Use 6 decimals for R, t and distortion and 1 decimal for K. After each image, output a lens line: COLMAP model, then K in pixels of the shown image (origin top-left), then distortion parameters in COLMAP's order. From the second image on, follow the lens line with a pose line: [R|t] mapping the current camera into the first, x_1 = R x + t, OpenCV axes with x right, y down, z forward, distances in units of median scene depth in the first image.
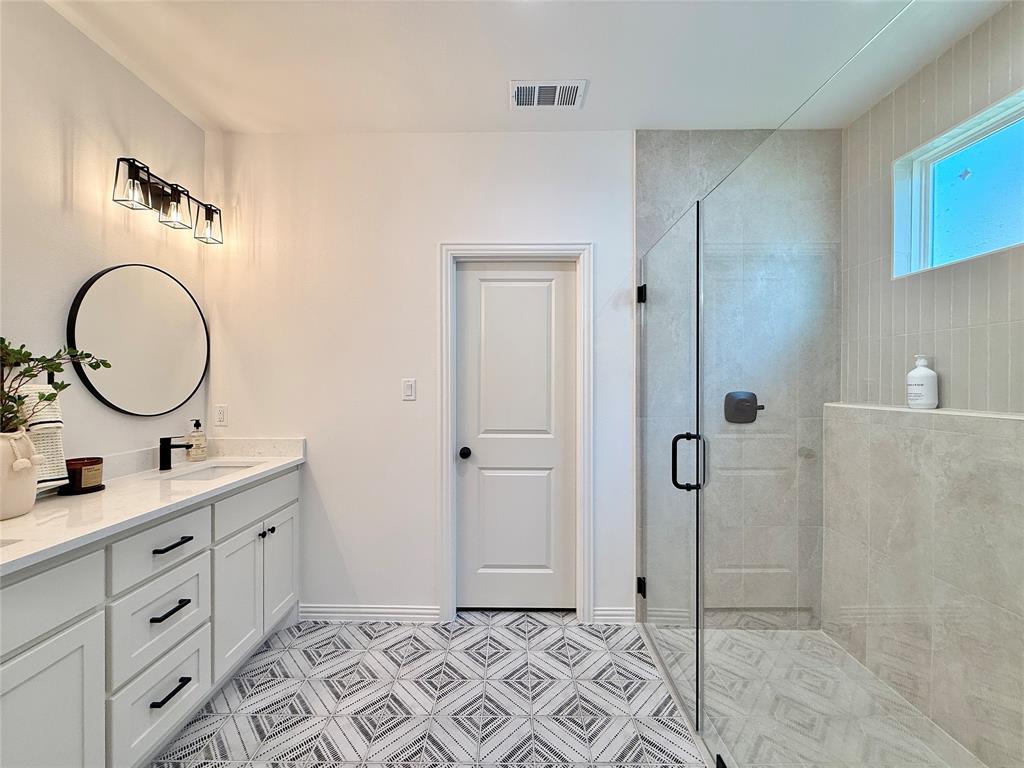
lens RADIAL K [[404.9, 0, 508.5], [0, 404.9, 383.6], [0, 0, 1]] dist [0.000133, 0.000179]
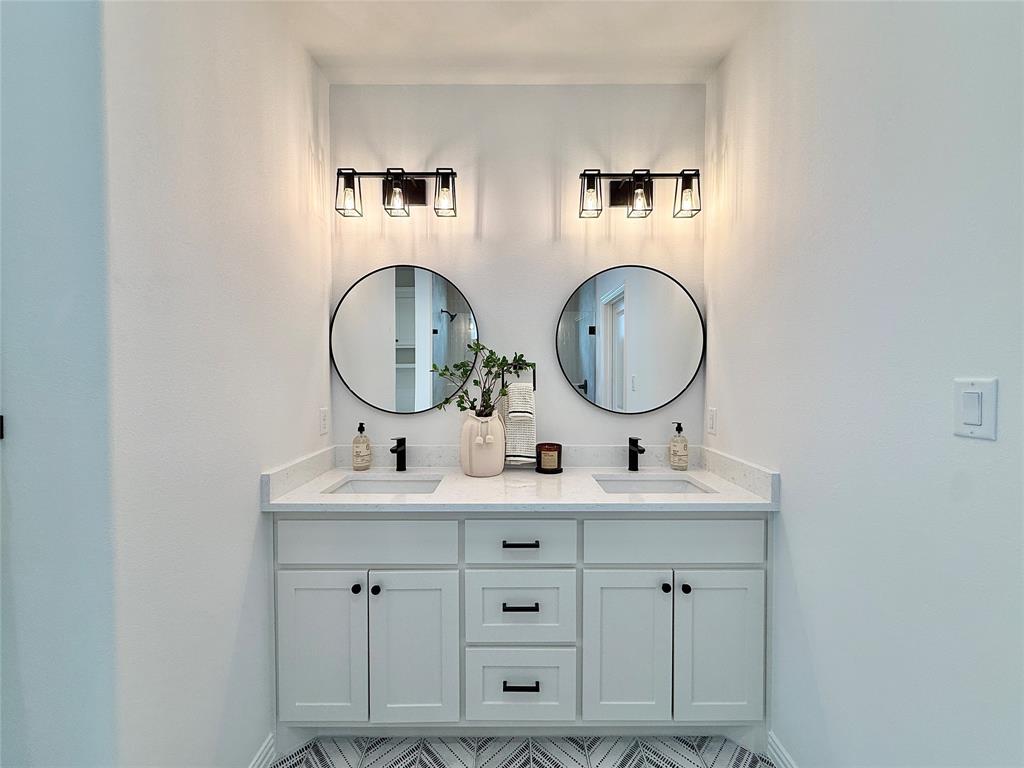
lens RADIAL K [[404.9, 0, 509.1], [0, 404.9, 385.0], [0, 0, 1]] dist [0.000133, 0.000179]
pose [[0.013591, 0.021559, -0.999675, 0.129733], [-0.000283, 0.999768, 0.021558, -0.015369], [0.999908, -0.000011, 0.013594, 0.724515]]
